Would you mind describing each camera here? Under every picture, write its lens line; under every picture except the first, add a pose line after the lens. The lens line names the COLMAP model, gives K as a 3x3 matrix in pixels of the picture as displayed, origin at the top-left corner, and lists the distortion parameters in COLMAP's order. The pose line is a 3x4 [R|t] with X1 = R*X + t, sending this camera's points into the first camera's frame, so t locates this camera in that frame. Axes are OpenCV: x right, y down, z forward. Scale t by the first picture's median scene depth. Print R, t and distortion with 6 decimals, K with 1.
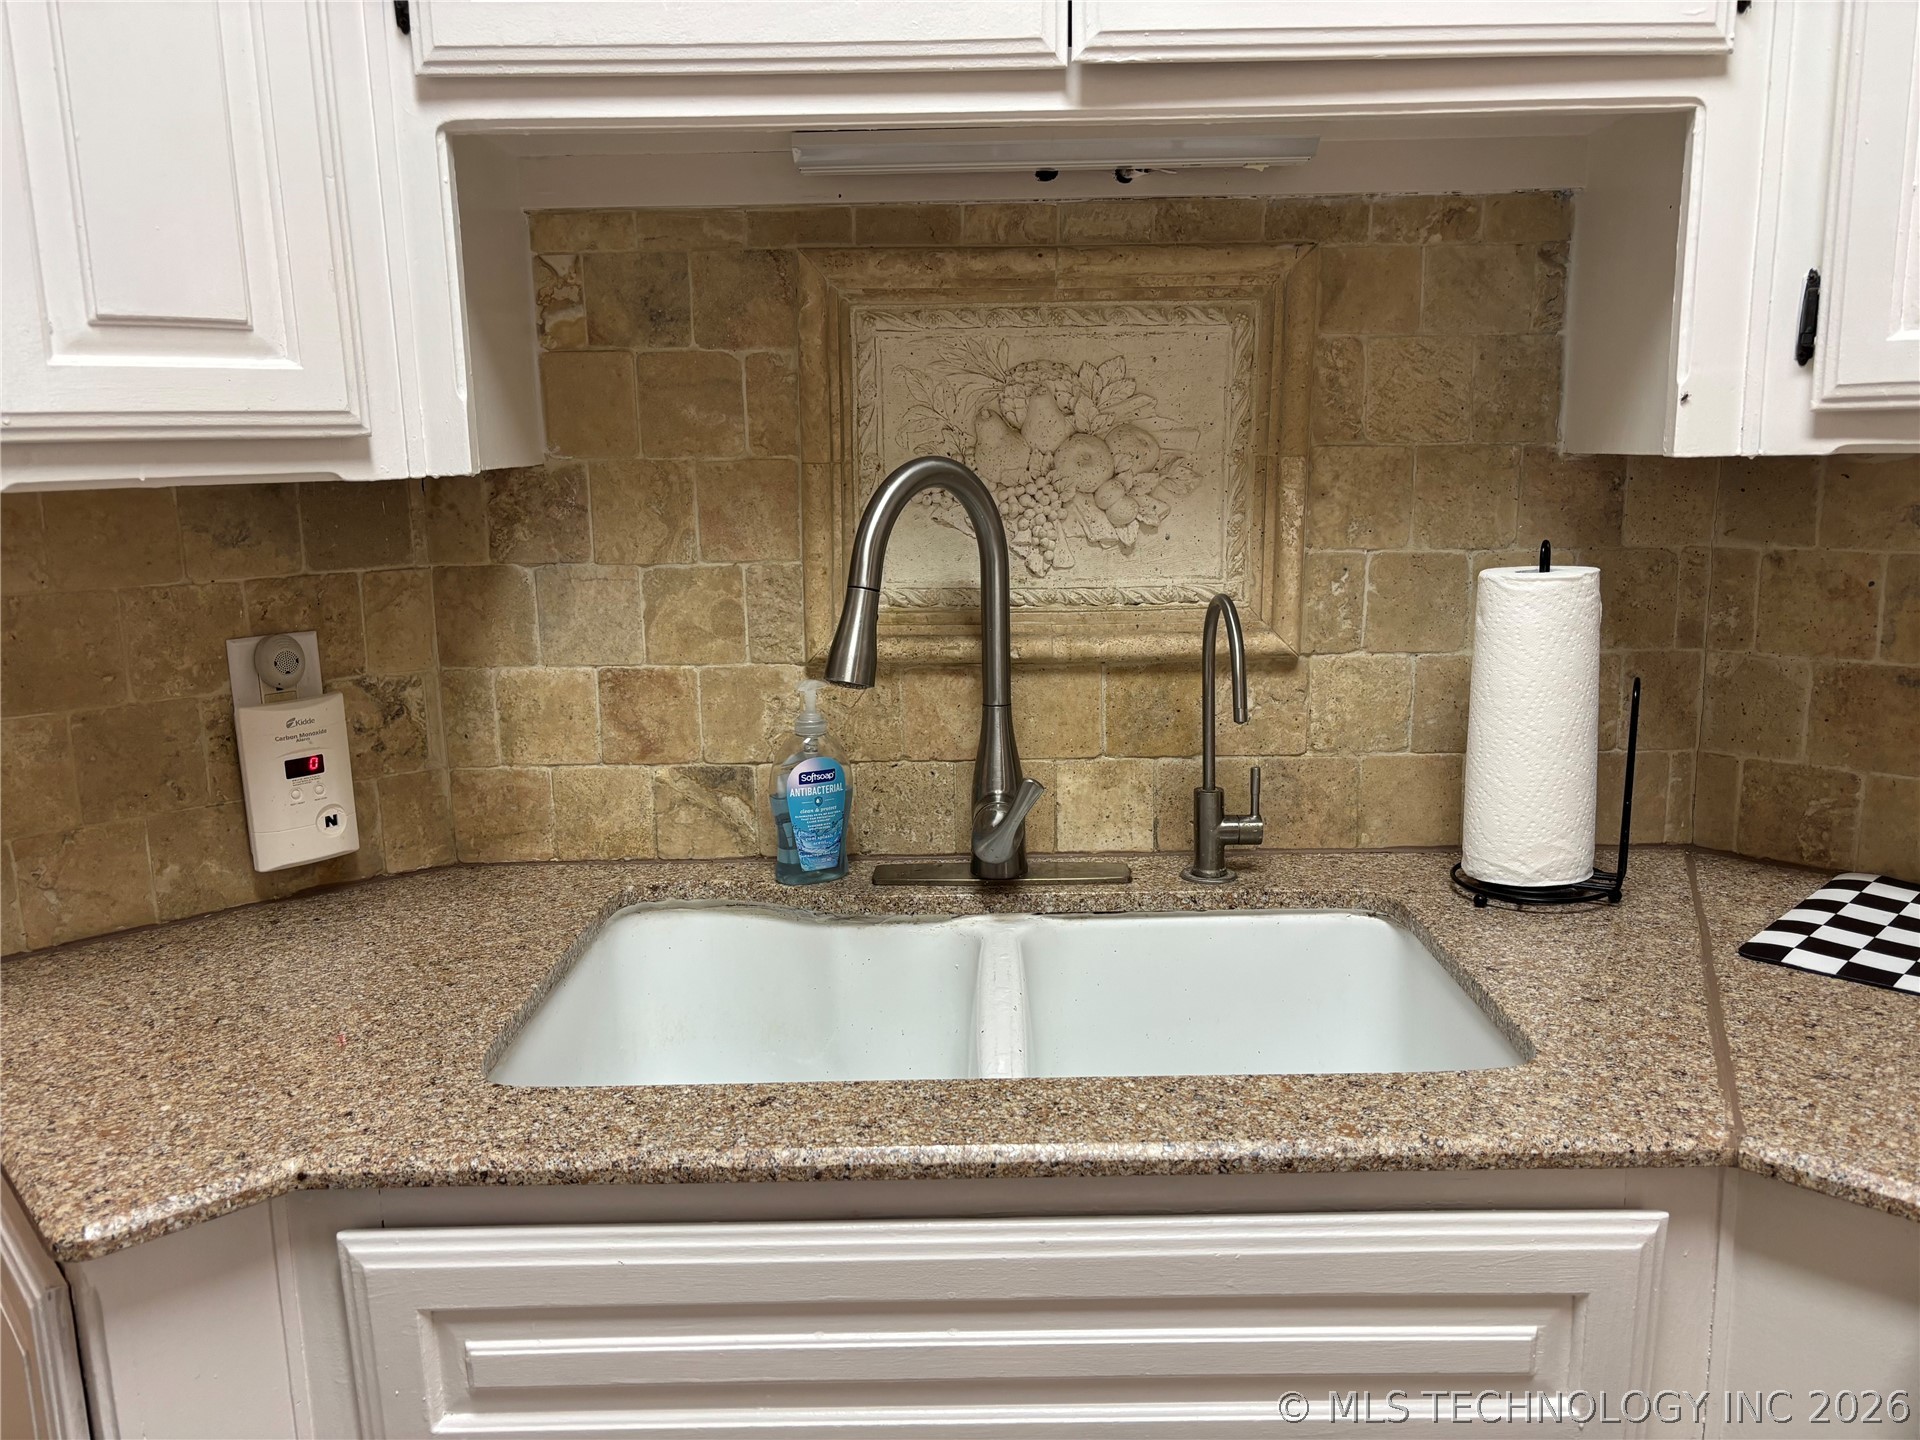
lens RADIAL K [[1451.3, 0, 971.8], [0, 1451.3, 713.5], [0, 0, 1]] dist [0.061573, -0.066753]
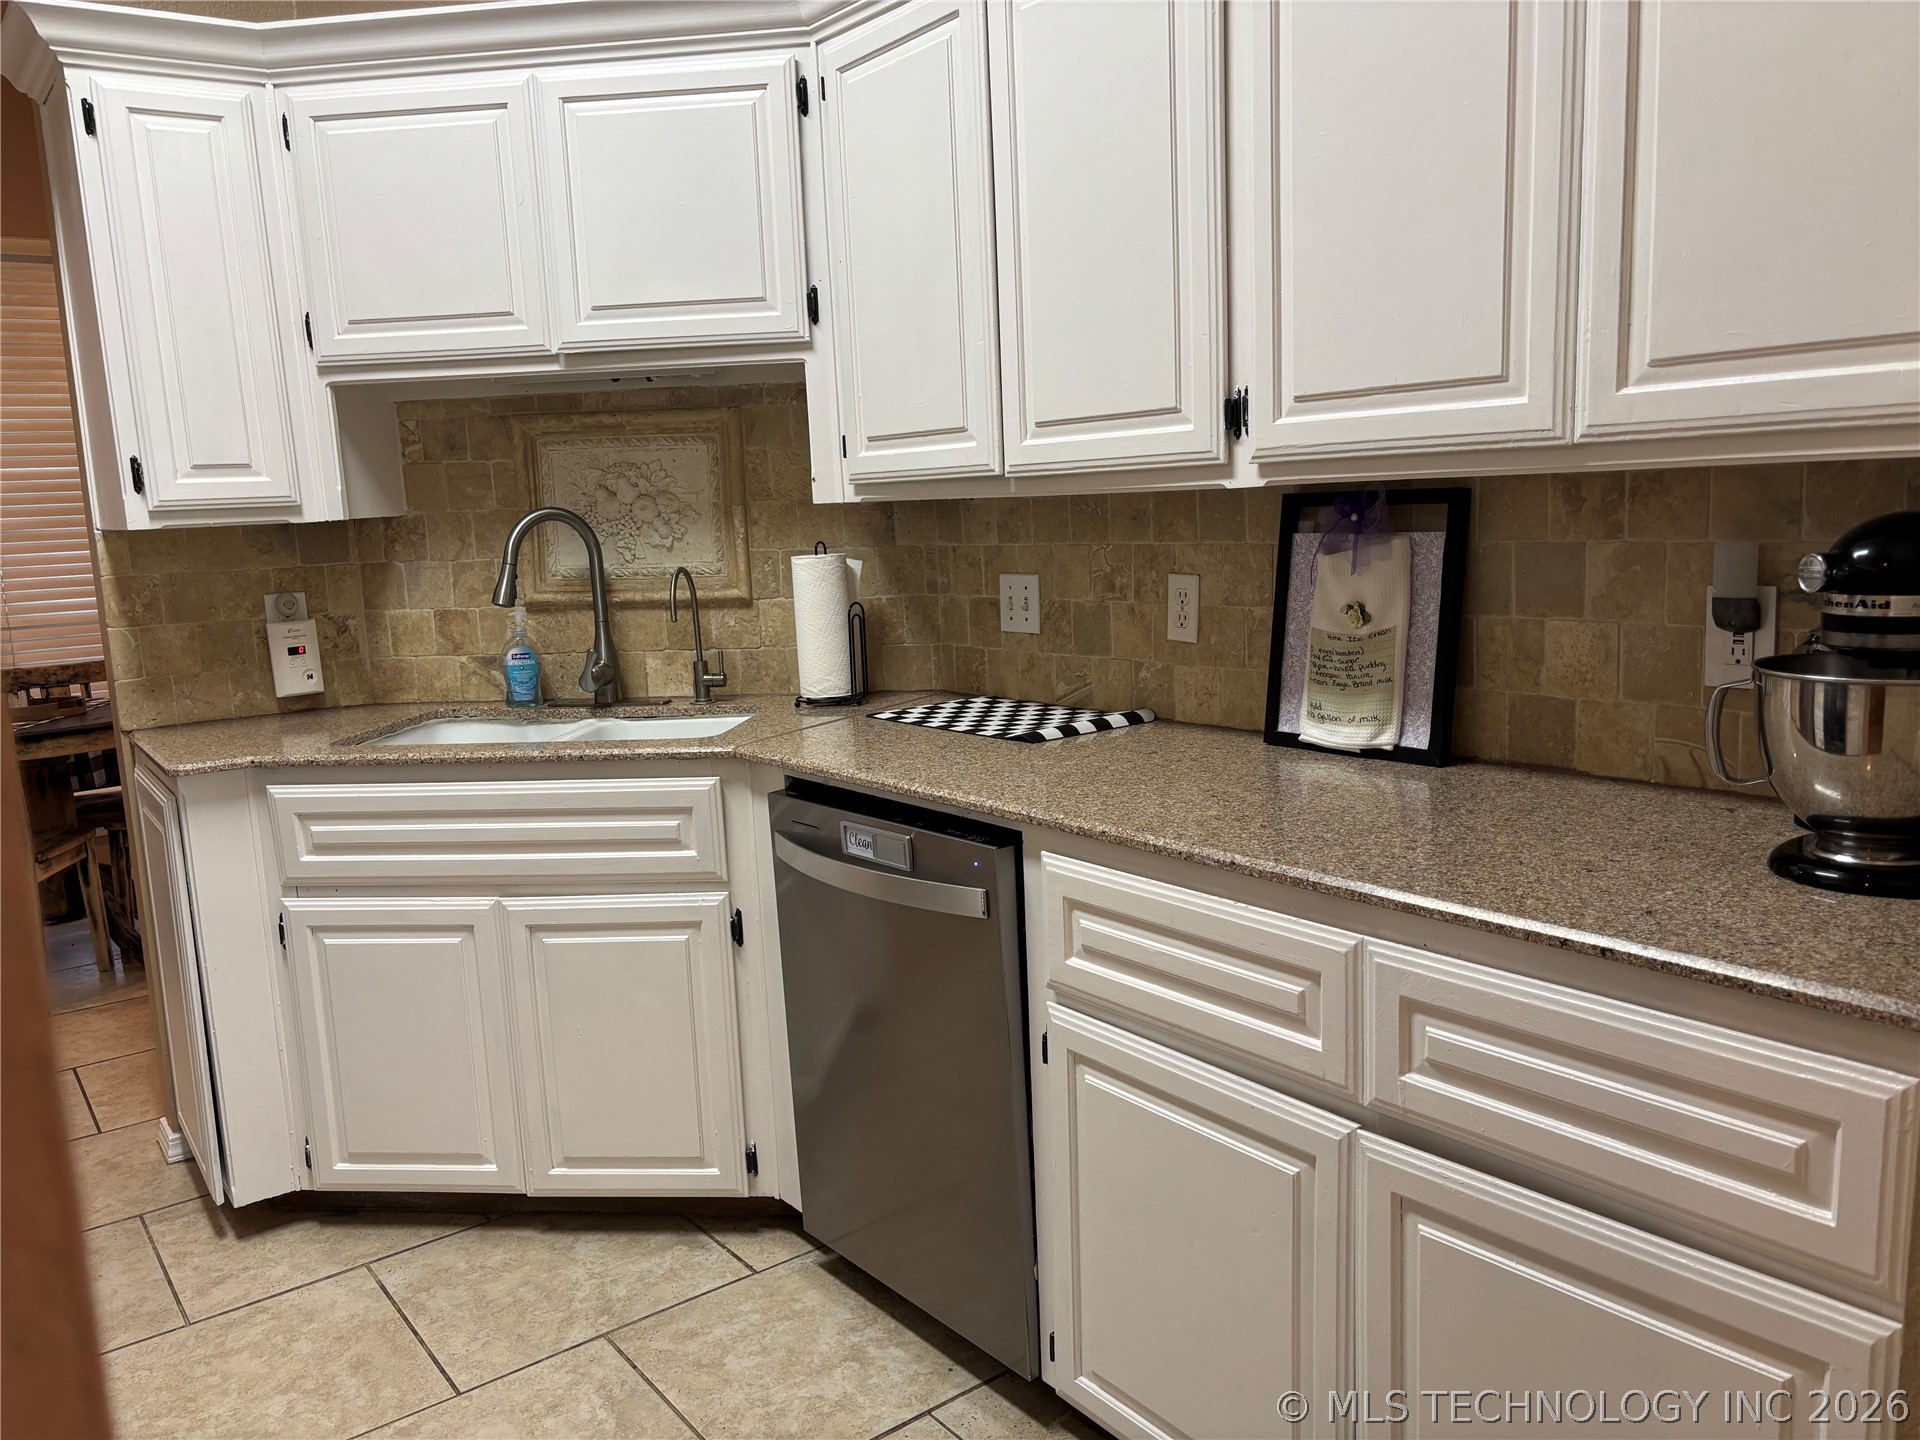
lens RADIAL K [[1451.3, 0, 967.3], [0, 1451.3, 725.7], [0, 0, 1]] dist [0.061573, -0.066753]
pose [[0.991654, -0.002771, -0.128898, 0.836553], [-0.000115, 0.999750, -0.022377, 0.196489], [0.128928, 0.022205, 0.991405, -1.072944]]
